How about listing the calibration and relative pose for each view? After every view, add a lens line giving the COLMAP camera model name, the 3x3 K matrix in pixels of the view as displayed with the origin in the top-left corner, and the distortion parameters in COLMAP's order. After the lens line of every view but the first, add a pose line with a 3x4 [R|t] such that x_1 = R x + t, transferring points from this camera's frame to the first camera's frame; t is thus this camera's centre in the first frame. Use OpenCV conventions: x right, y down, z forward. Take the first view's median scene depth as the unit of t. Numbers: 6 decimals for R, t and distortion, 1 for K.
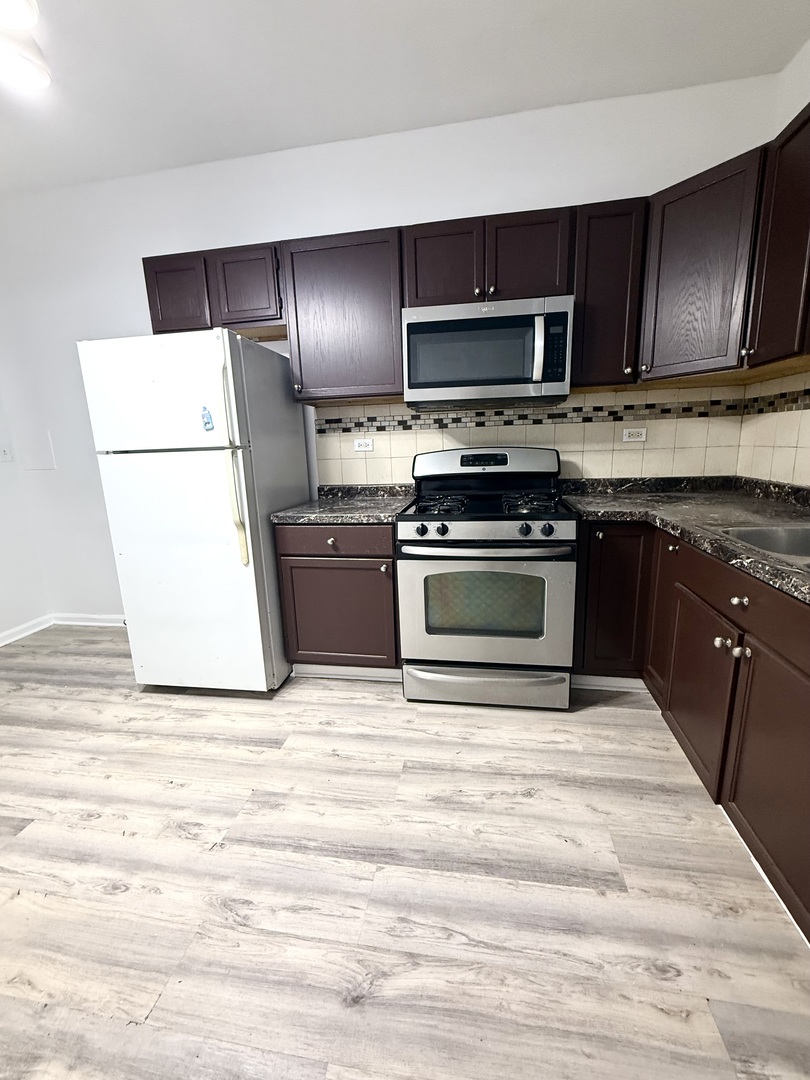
lens RADIAL K [[445.1, 0, 405.6], [0, 445.1, 539.8], [0, 0, 1]] dist [-0.001022, 0.000432]
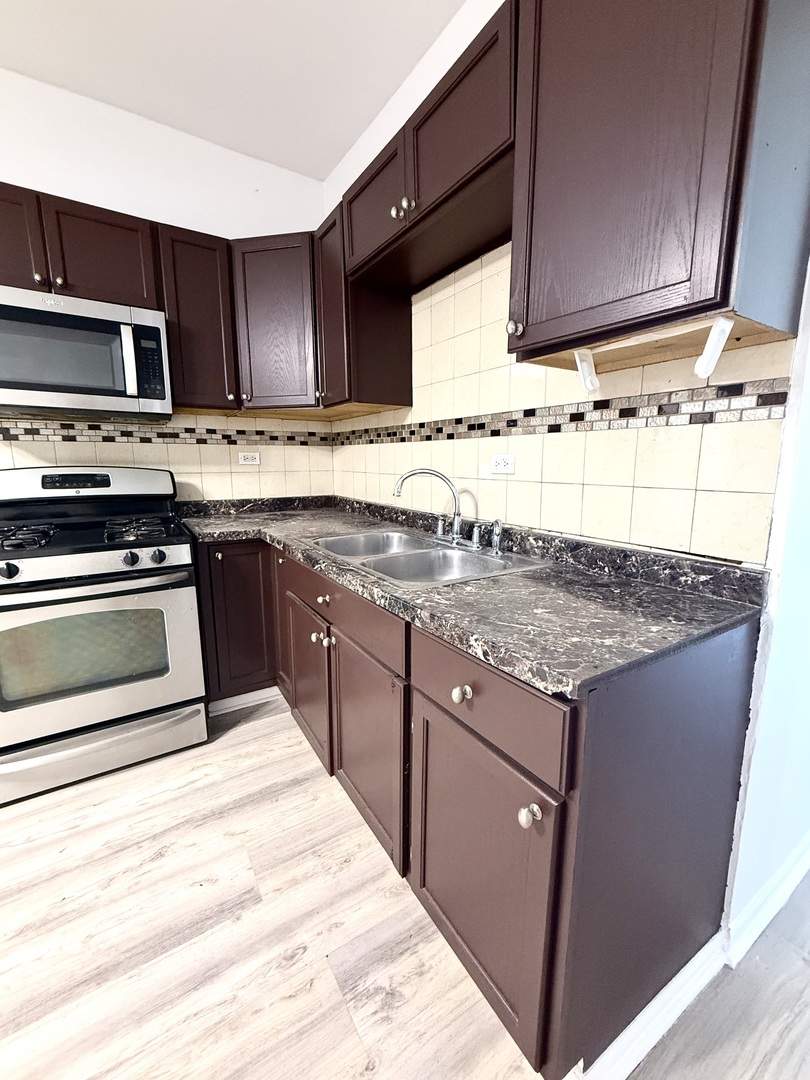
lens RADIAL K [[445.1, 0, 406.5], [0, 445.1, 539.4], [0, 0, 1]] dist [-0.001022, 0.000432]
pose [[0.739063, -0.081740, 0.668658, 0.081212], [0.114558, 0.993403, -0.005182, 0.005833], [-0.663824, 0.080430, 0.743552, -0.029930]]
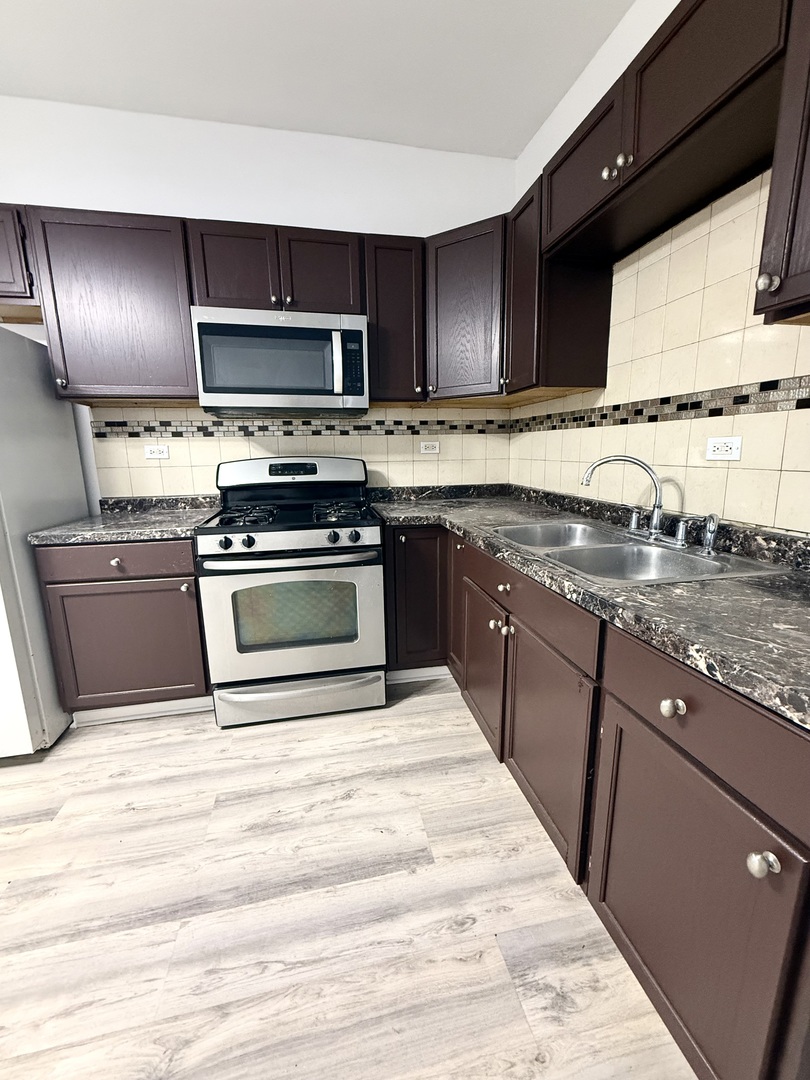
lens RADIAL K [[445.1, 0, 405.6], [0, 445.1, 539.9], [0, 0, 1]] dist [-0.001022, 0.000432]
pose [[0.929478, -0.052614, 0.365106, 0.047496], [0.060265, 0.998136, -0.009585, 0.002903], [-0.363921, 0.030913, 0.930917, -0.011682]]
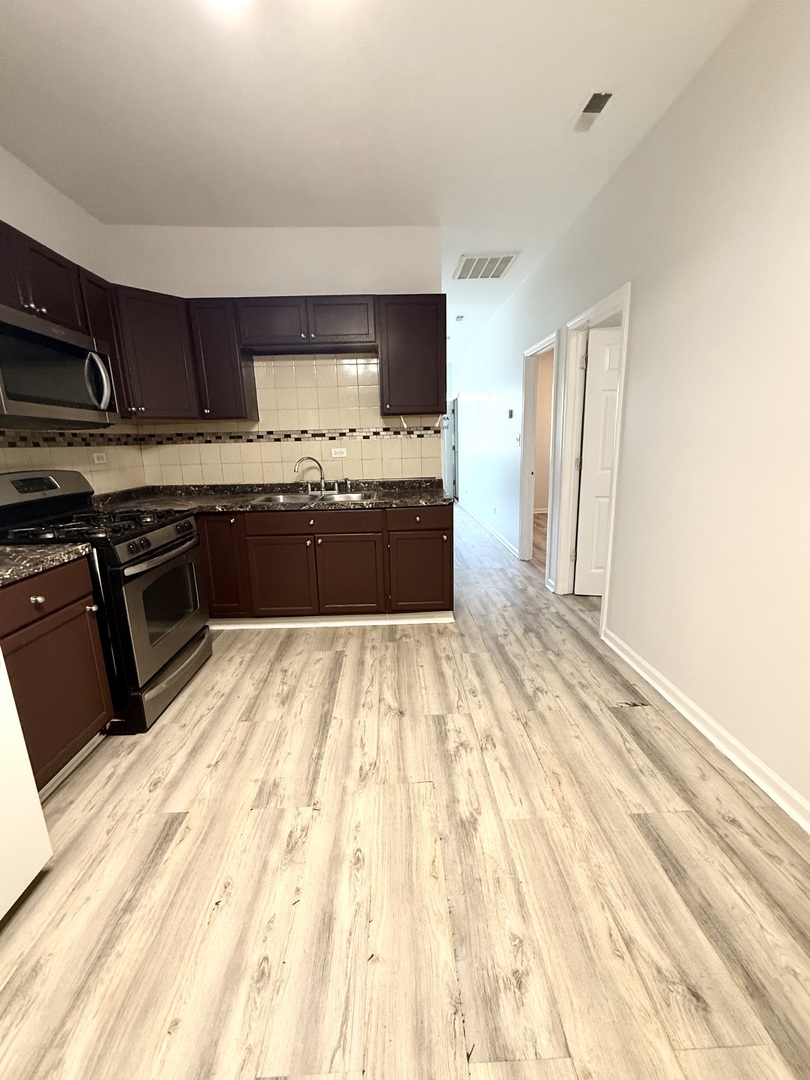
lens RADIAL K [[445.1, 0, 406.0], [0, 445.1, 539.7], [0, 0, 1]] dist [-0.001022, 0.000432]
pose [[-0.202561, -0.172323, 0.963988, -1.065592], [0.238993, 0.945930, 0.219314, -0.114087], [-0.949659, 0.274811, -0.150424, 0.560370]]
